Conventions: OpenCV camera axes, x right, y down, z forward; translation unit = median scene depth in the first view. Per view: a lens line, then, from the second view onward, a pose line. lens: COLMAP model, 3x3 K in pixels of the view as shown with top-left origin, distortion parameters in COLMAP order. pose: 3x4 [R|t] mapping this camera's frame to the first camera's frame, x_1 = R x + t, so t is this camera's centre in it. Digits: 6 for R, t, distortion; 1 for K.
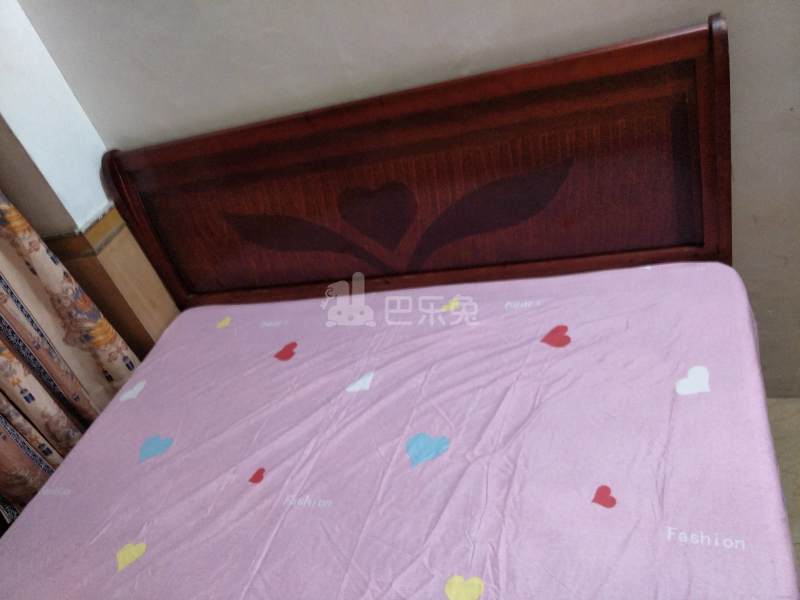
lens RADIAL K [[632.4, 0, 400.0], [0, 632.4, 300.0], [0, 0, 1]] dist [-0.001044, 0.001260]
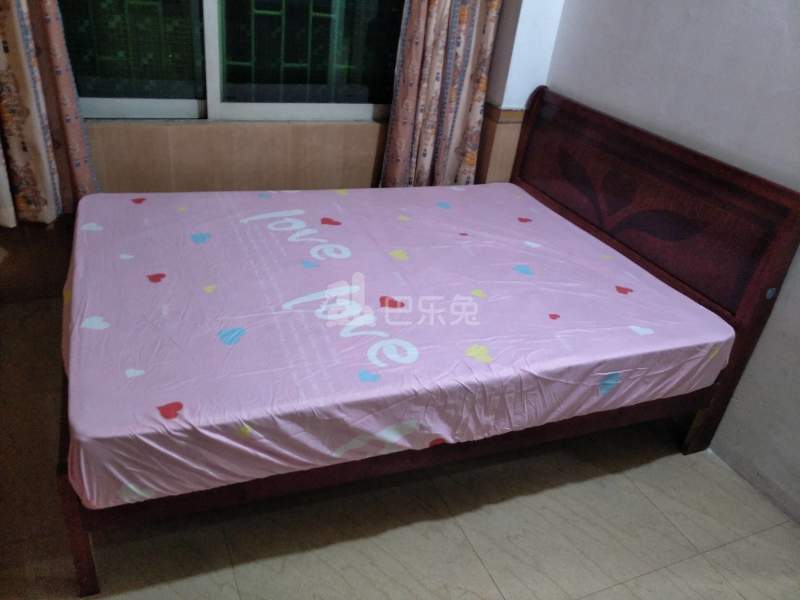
lens RADIAL K [[632.4, 0, 400.0], [0, 632.4, 300.0], [0, 0, 1]] dist [-0.001044, 0.001260]
pose [[0.560162, 0.682959, -0.468813, 0.601801], [-0.690810, 0.697455, 0.190625, 0.138676], [0.457165, 0.217080, 0.862483, -0.644708]]
